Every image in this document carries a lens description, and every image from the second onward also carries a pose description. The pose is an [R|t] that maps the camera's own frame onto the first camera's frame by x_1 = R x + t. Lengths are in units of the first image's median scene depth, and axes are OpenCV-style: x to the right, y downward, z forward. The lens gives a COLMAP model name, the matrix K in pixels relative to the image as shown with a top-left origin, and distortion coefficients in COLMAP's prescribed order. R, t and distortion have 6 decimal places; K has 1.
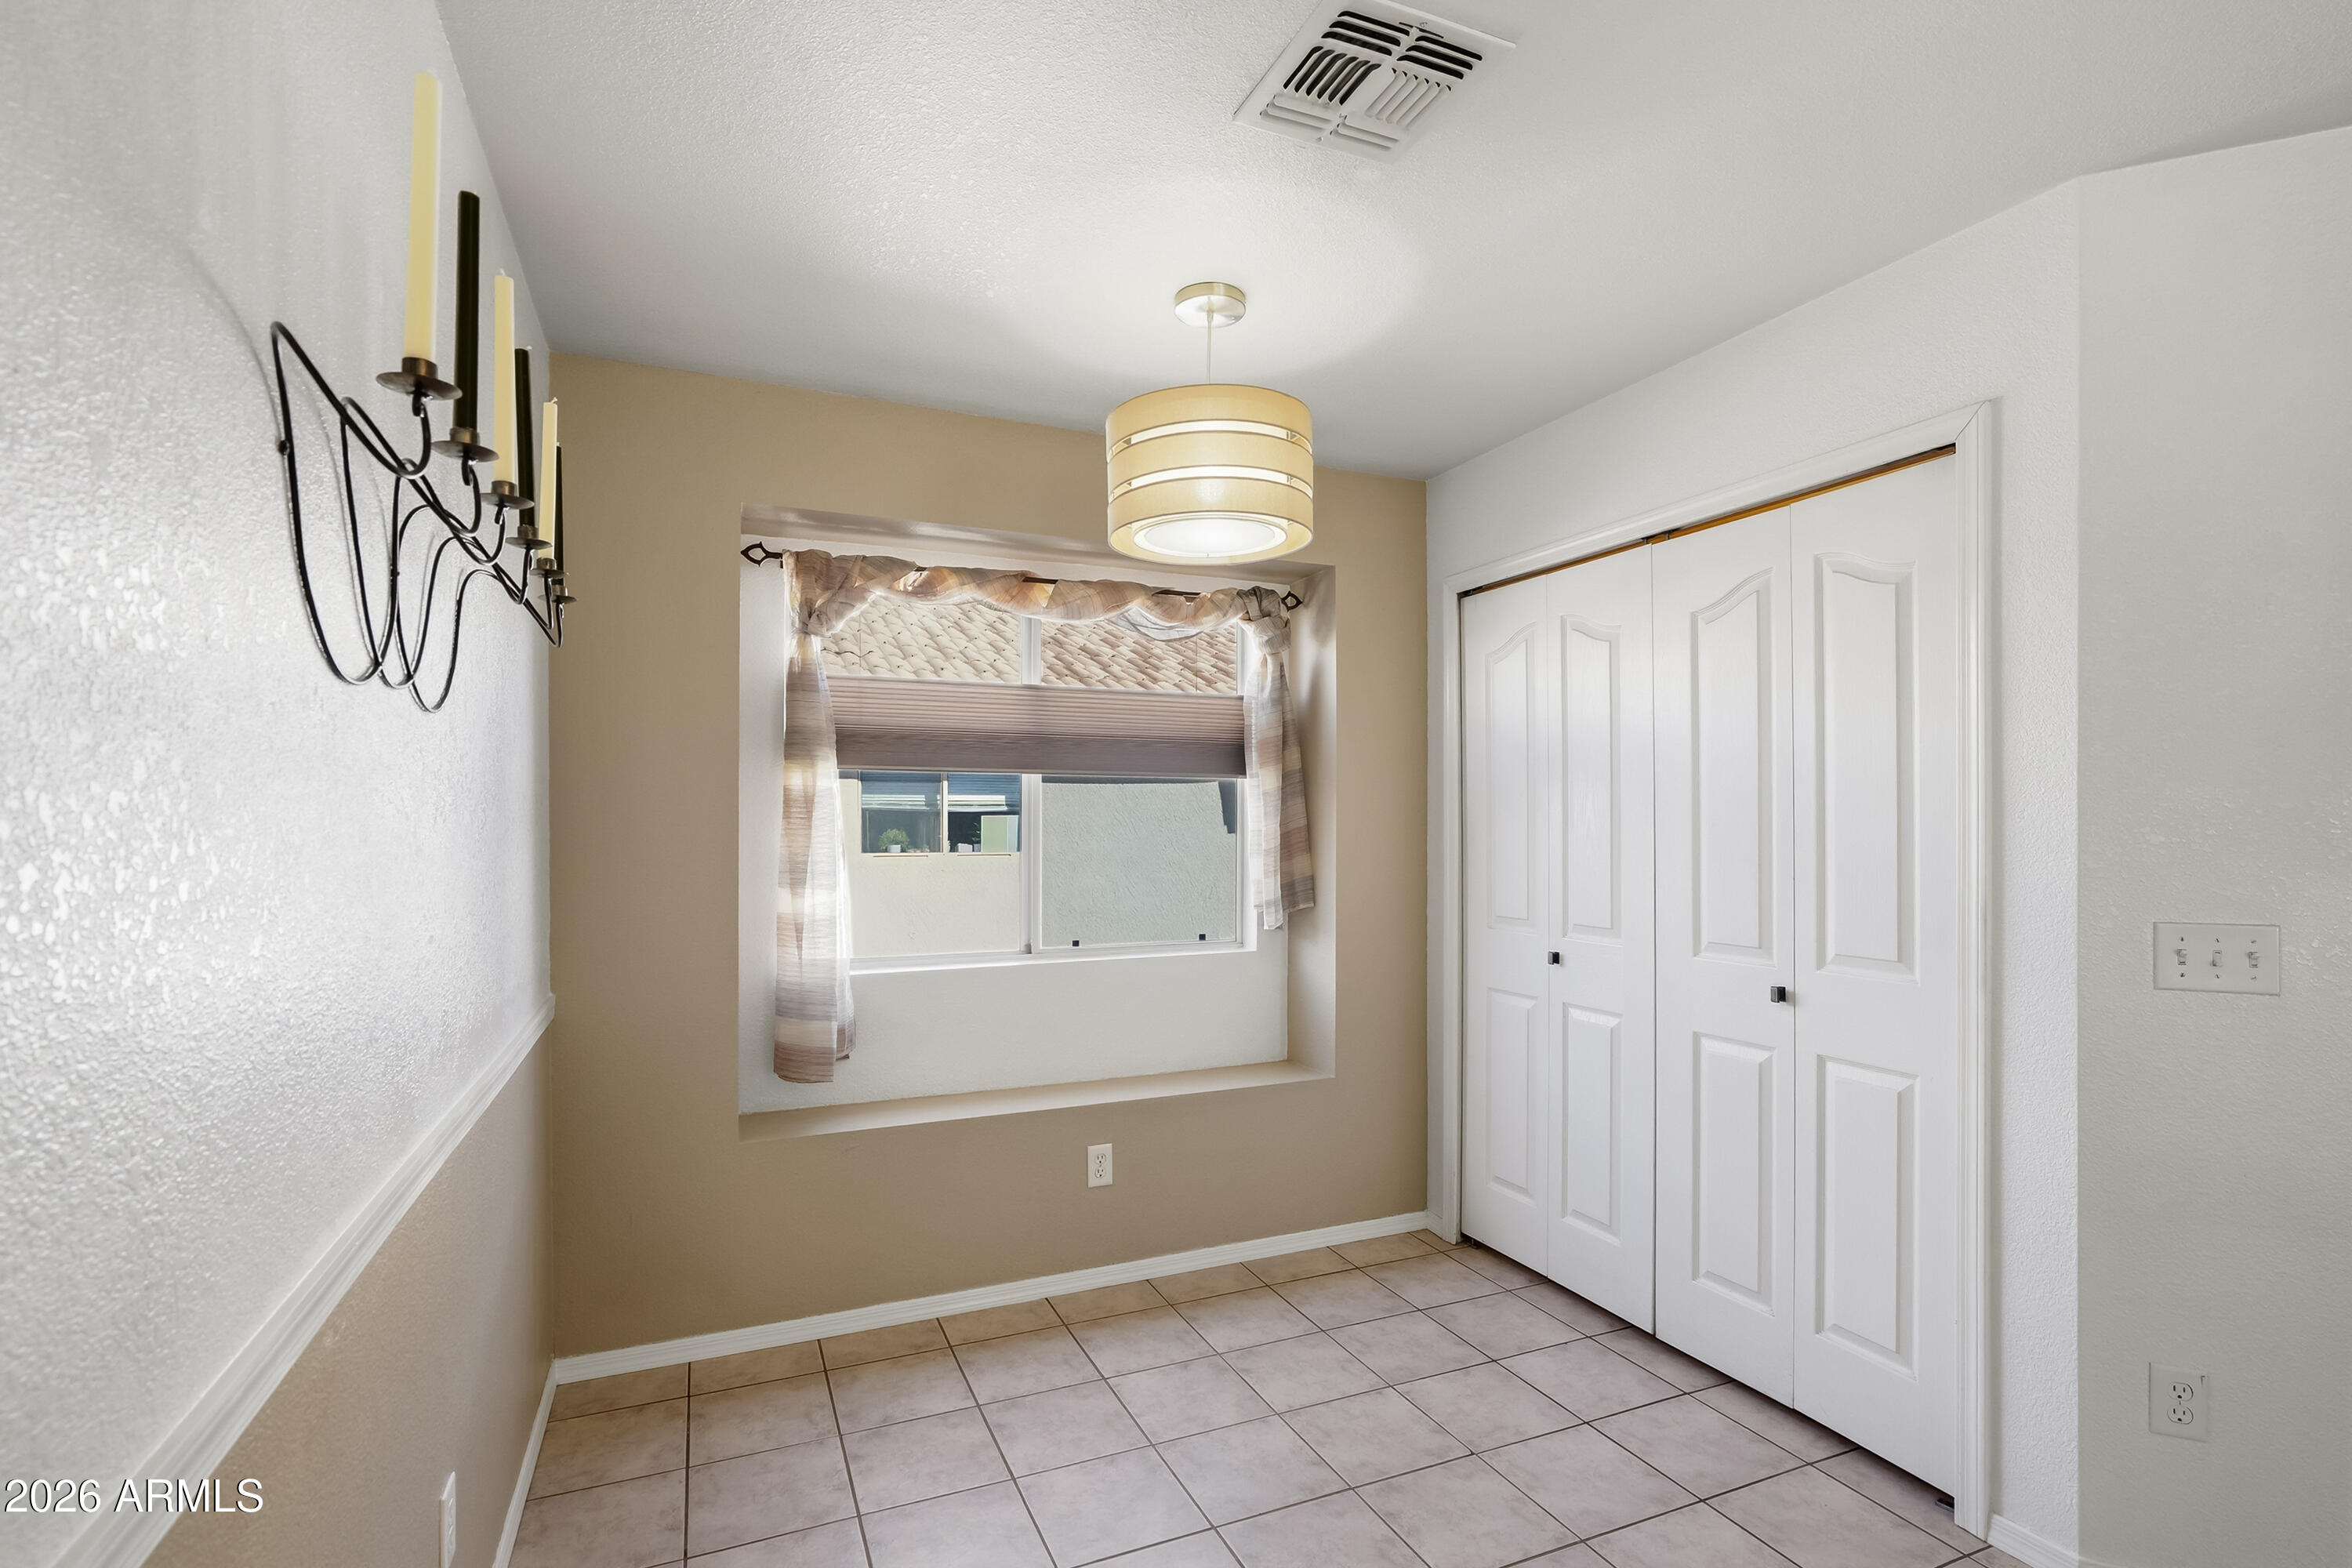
lens RADIAL K [[1085.6, 0, 1166.9], [0, 1085.6, 815.2], [0, 0, 1]] dist [-0.008234, 0.004512]
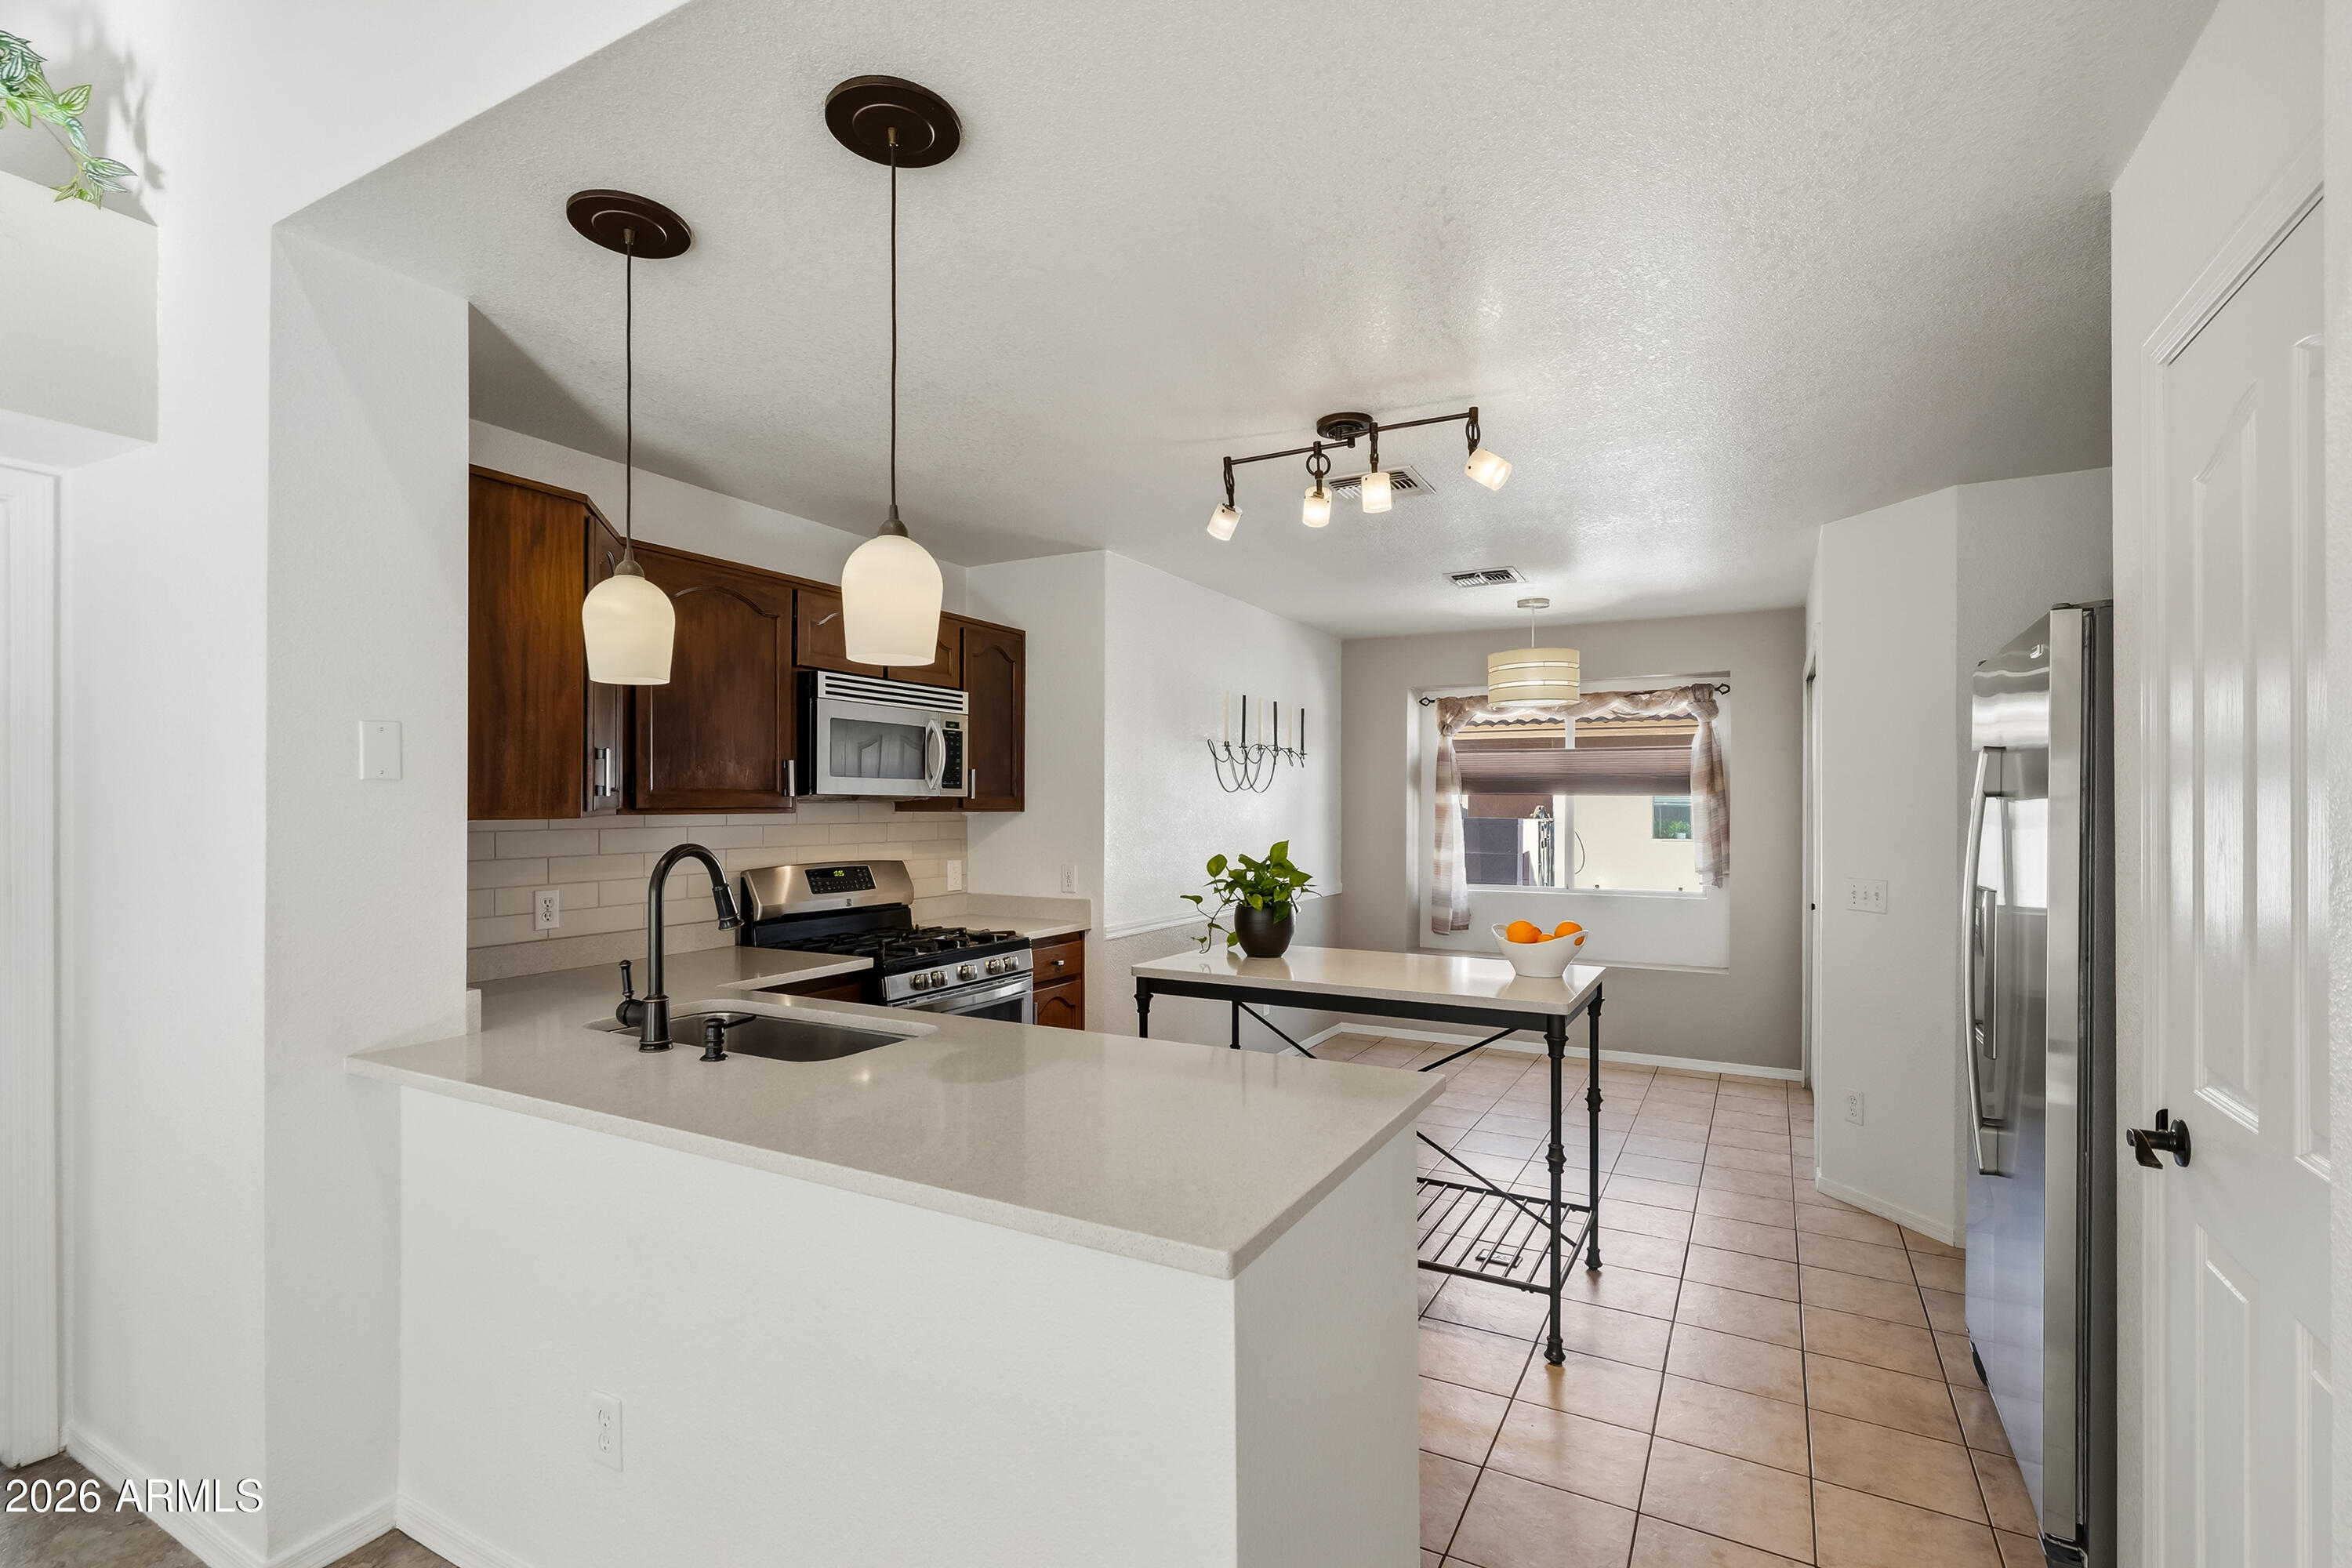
lens RADIAL K [[1085.6, 0, 1167.4], [0, 1085.6, 801.3], [0, 0, 1]] dist [-0.008234, 0.004512]
pose [[0.613791, 0.001828, -0.789466, 1.037672], [-0.000987, 0.999998, 0.001548, -0.031467], [0.789468, -0.000171, 0.613792, -0.788585]]
